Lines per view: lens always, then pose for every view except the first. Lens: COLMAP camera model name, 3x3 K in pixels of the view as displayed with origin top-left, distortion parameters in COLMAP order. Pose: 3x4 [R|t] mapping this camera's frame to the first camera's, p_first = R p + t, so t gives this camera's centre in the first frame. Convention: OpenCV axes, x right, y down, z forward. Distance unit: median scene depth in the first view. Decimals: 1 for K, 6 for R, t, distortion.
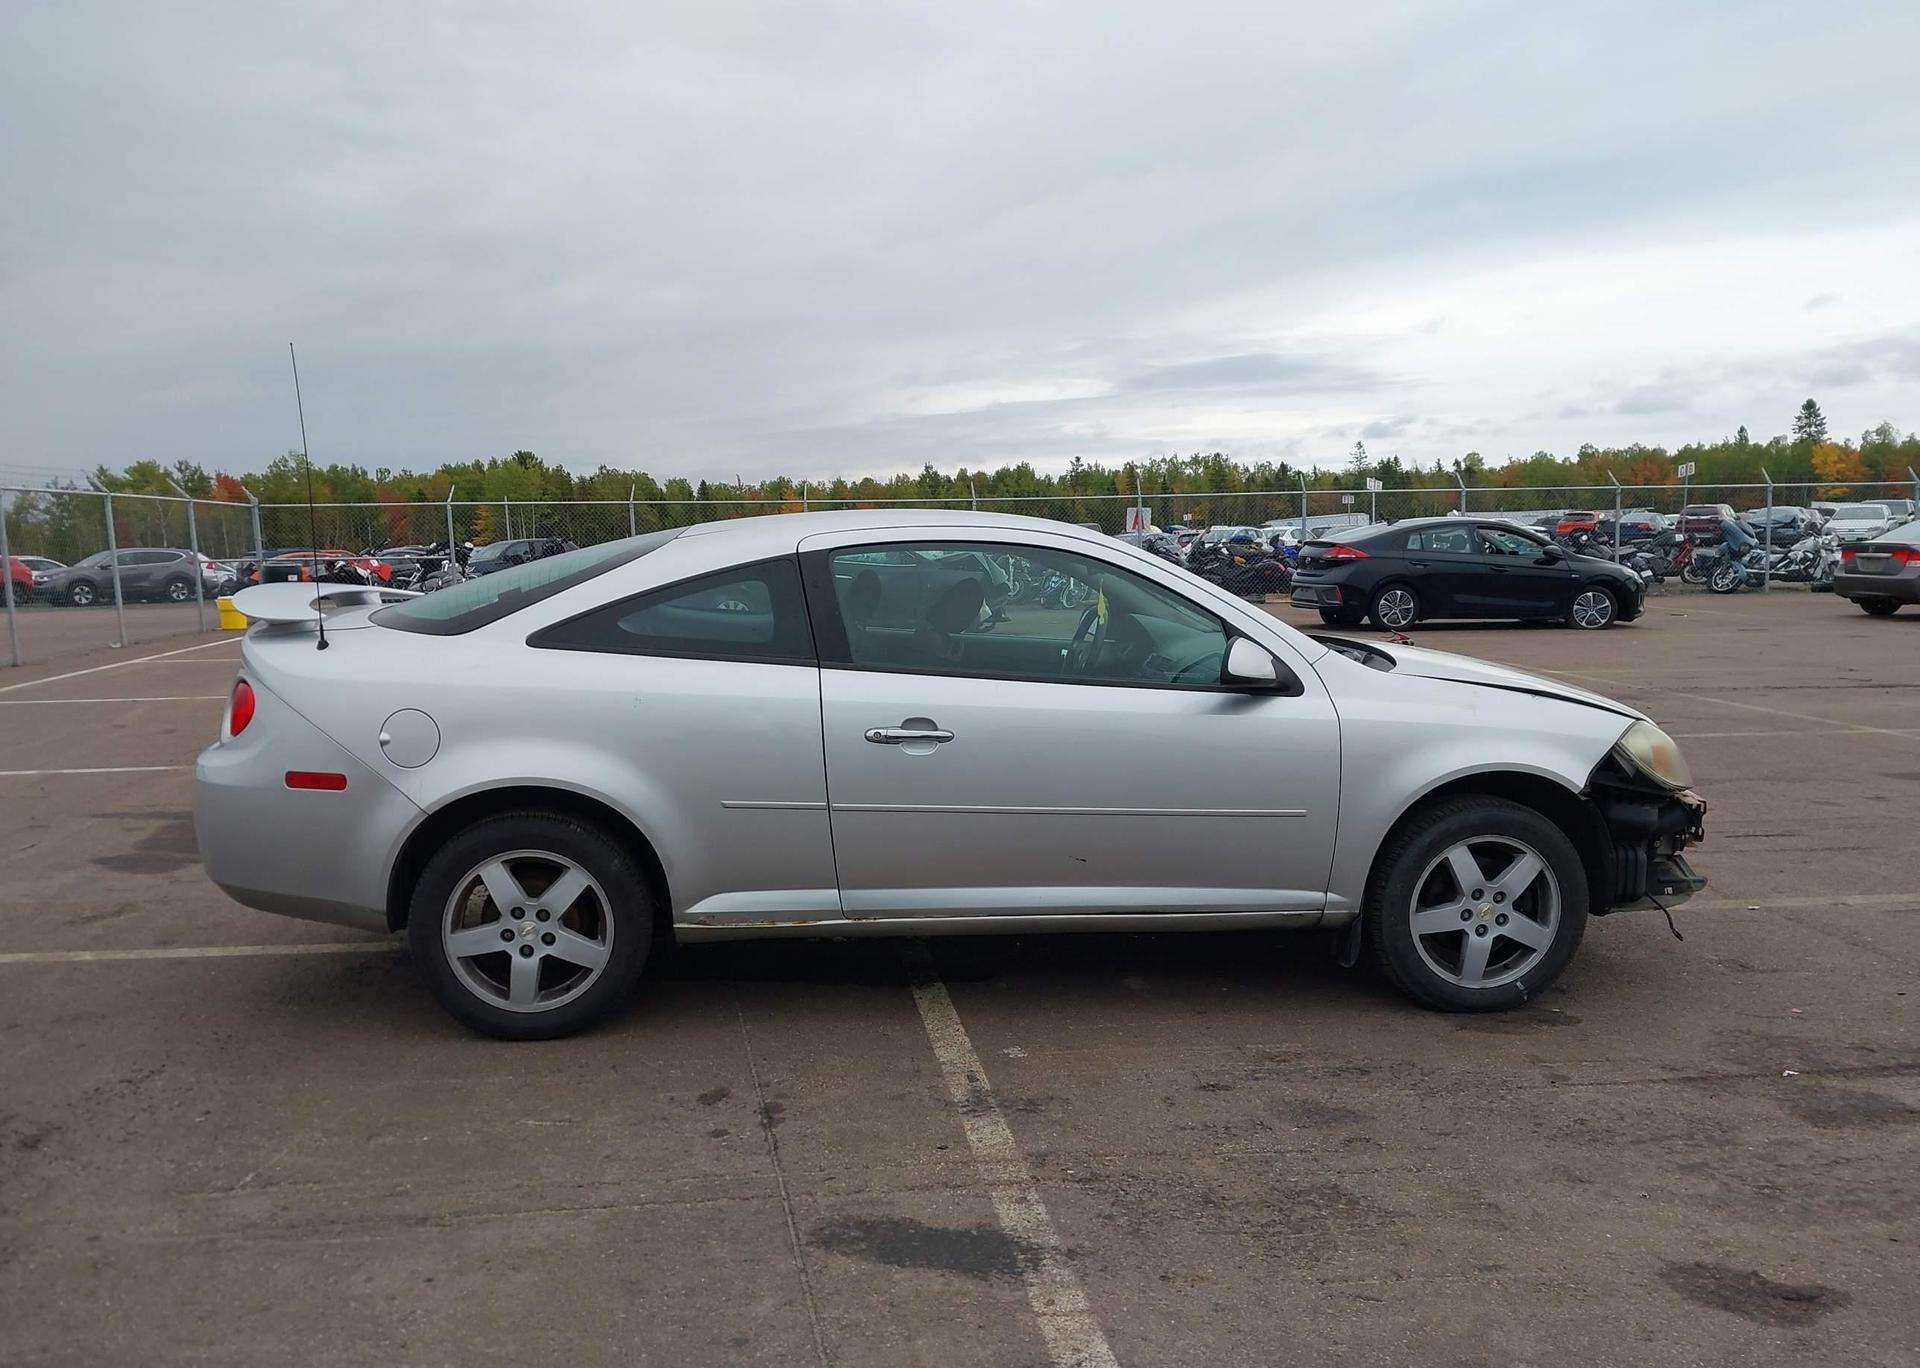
lens RADIAL K [[1495.2, 0, 921.8], [0, 1495.2, 728.7], [0, 0, 1]] dist [0.025110, -0.027154]
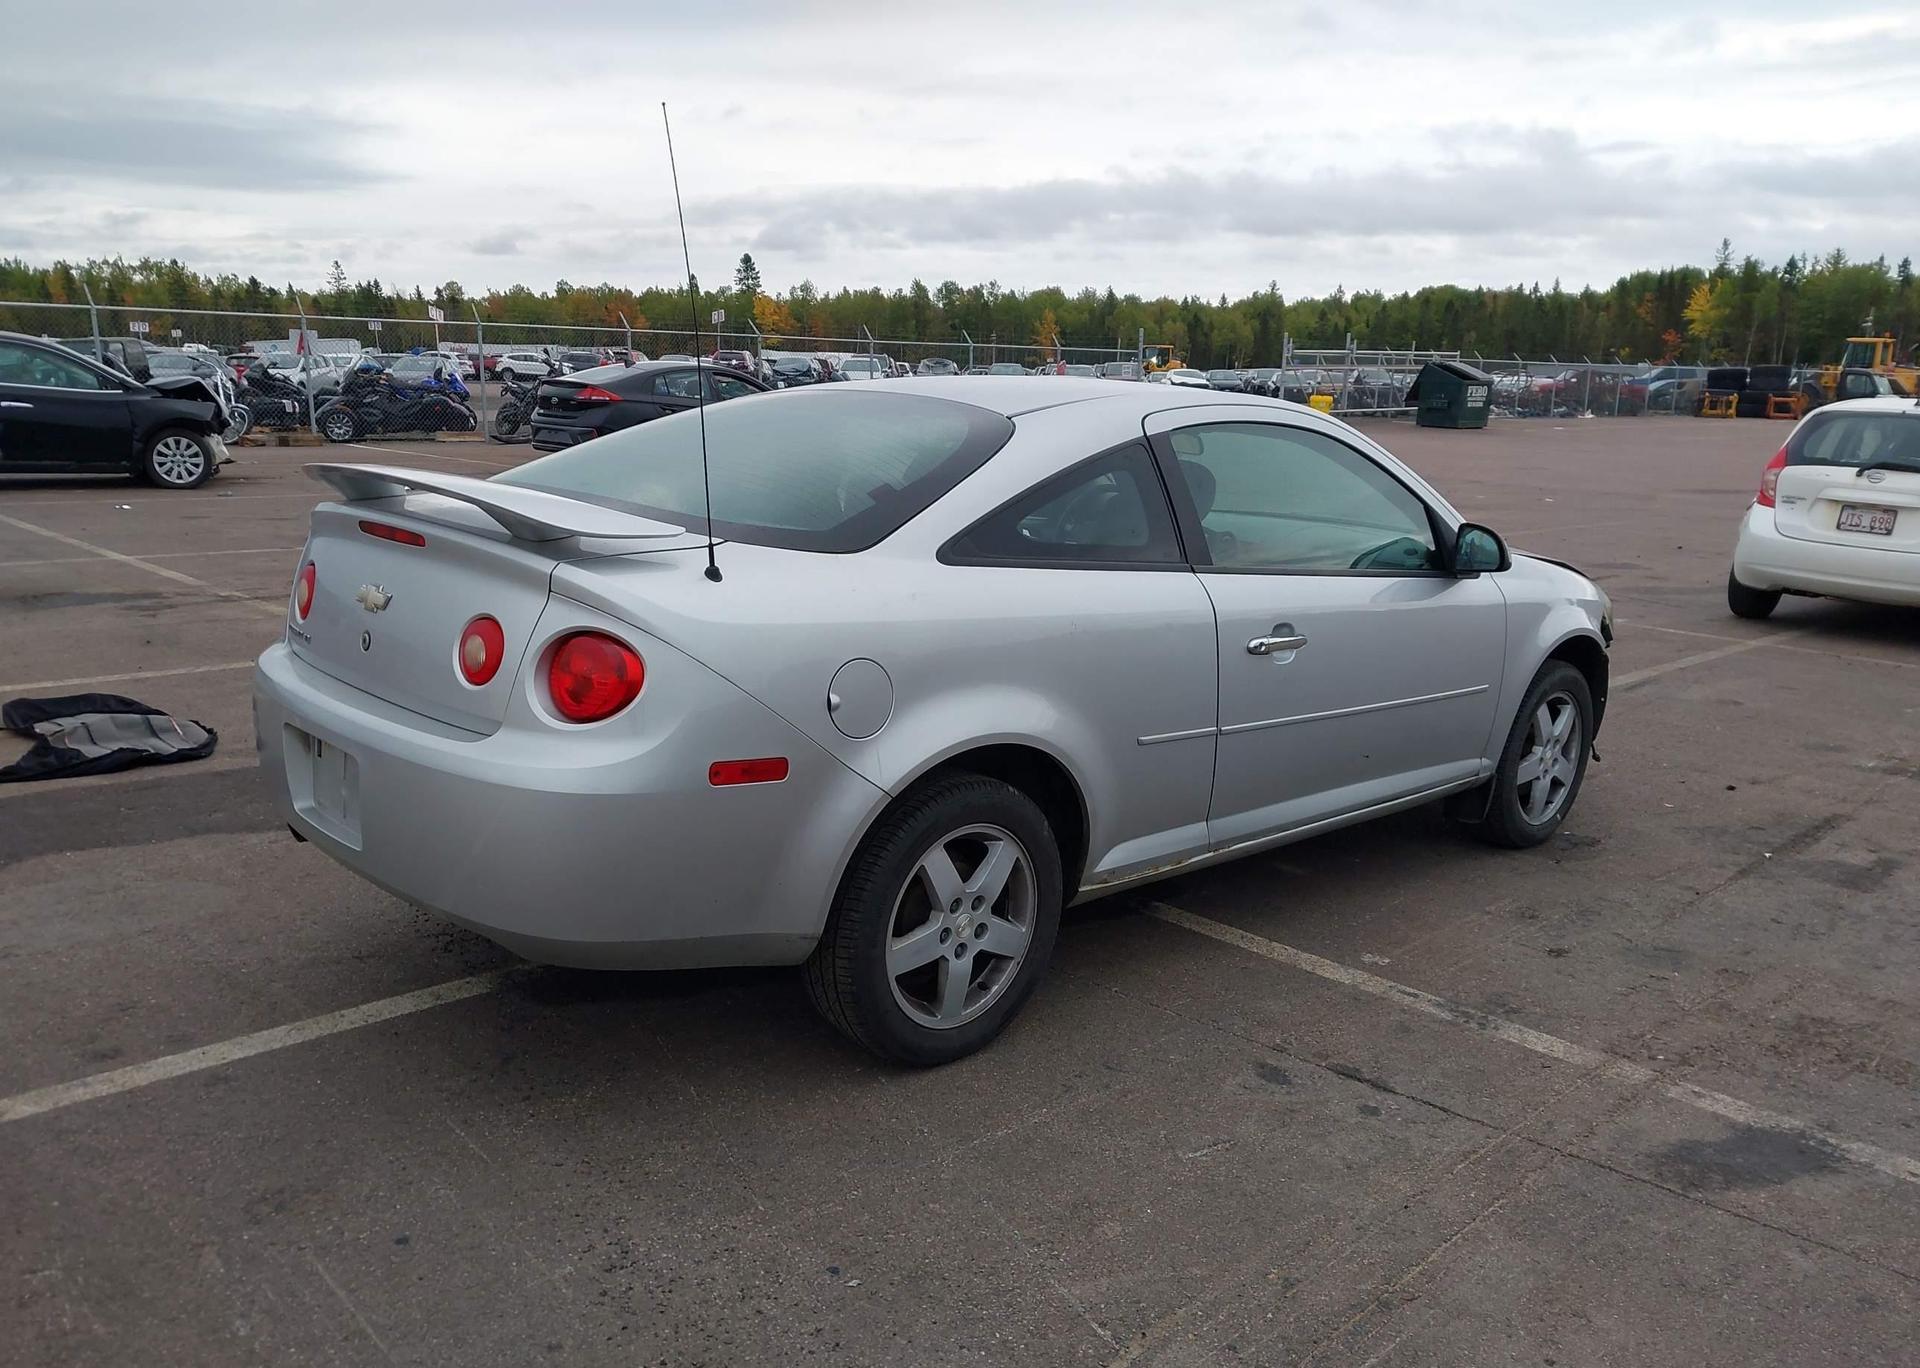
lens RADIAL K [[1495.2, 0, 921.8], [0, 1495.2, 728.7], [0, 0, 1]] dist [0.025110, -0.027154]
pose [[0.796913, -0.105140, 0.594874, -0.695371], [0.038893, 0.991624, 0.123160, -0.061390], [-0.602841, -0.075011, 0.794328, 0.378382]]
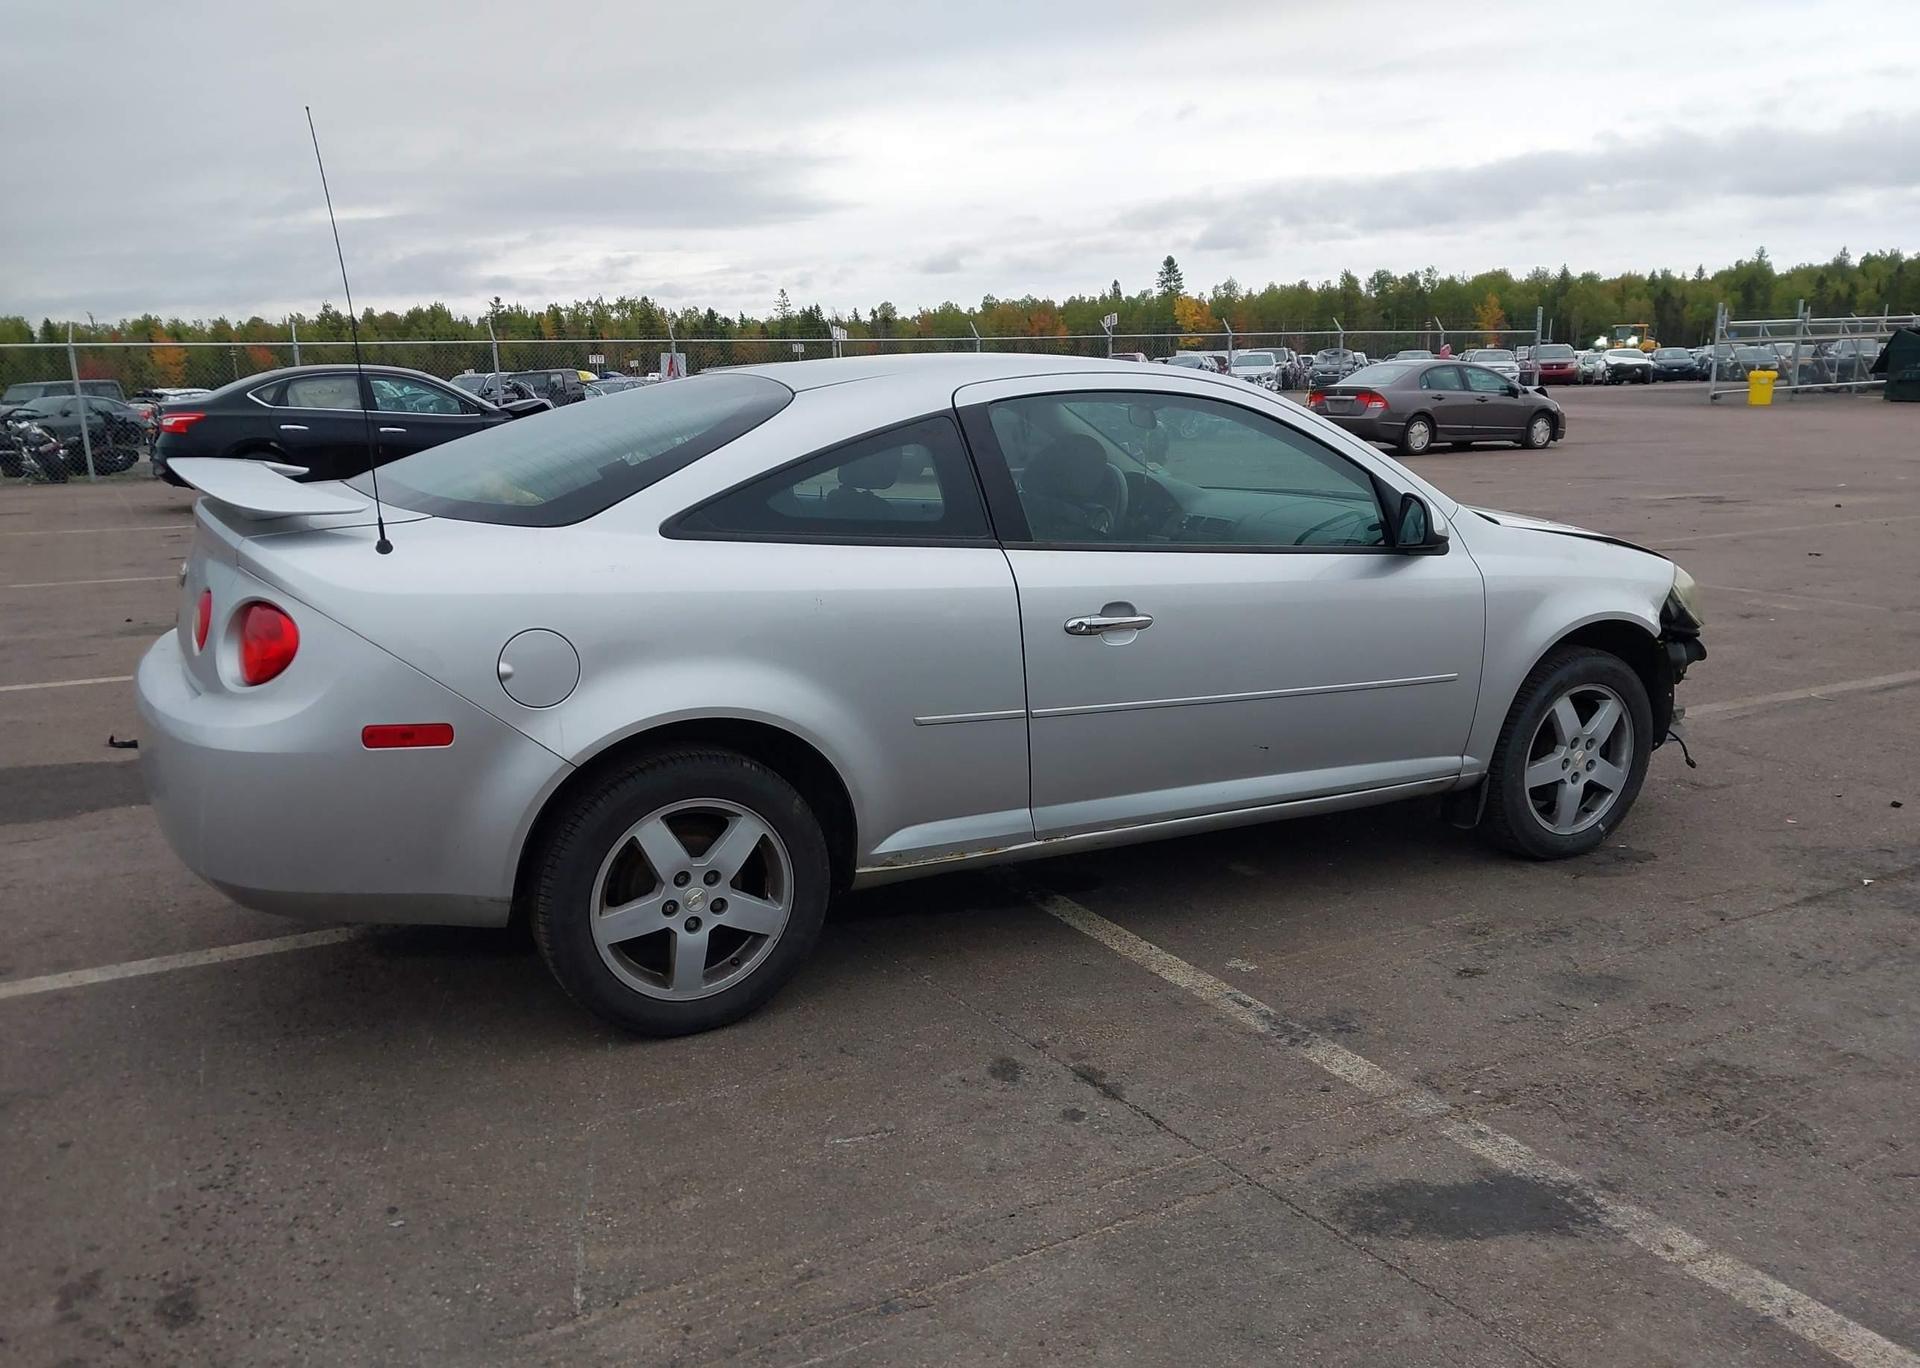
lens RADIAL K [[1495.2, 0, 921.8], [0, 1495.2, 728.7], [0, 0, 1]] dist [0.025110, -0.027154]
pose [[0.931171, -0.086845, 0.354087, -0.399593], [0.051573, 0.992825, 0.107879, -0.031721], [-0.360916, -0.082193, 0.928969, 0.219456]]
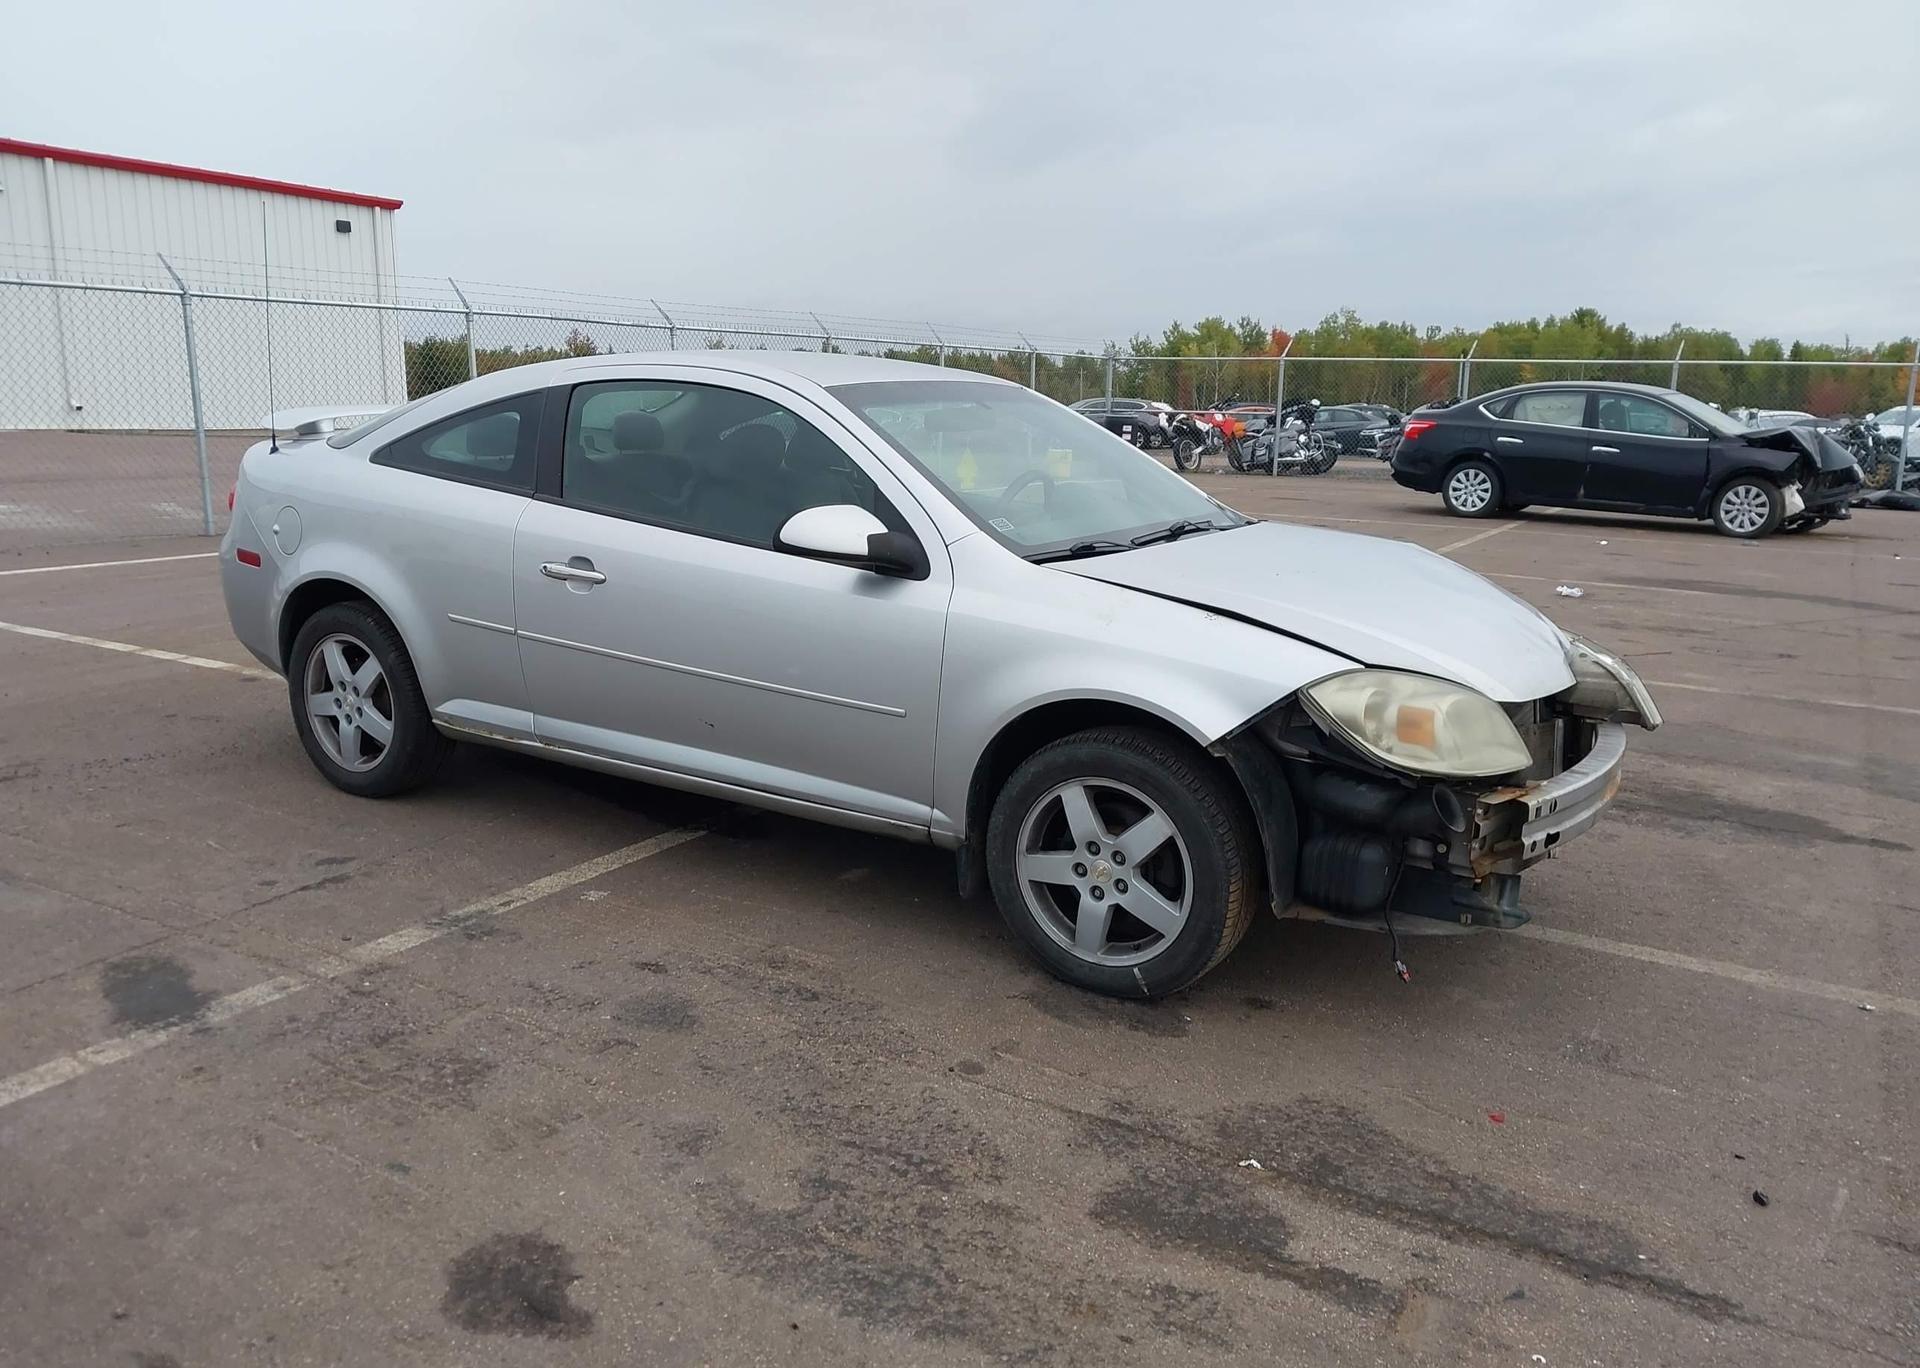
lens RADIAL K [[1495.2, 0, 921.8], [0, 1495.2, 728.7], [0, 0, 1]] dist [0.025110, -0.027154]
pose [[0.786579, 0.165888, -0.594790, 0.767851], [-0.111833, 0.985580, 0.126986, -0.045023], [0.607278, -0.033367, 0.793788, 0.308759]]
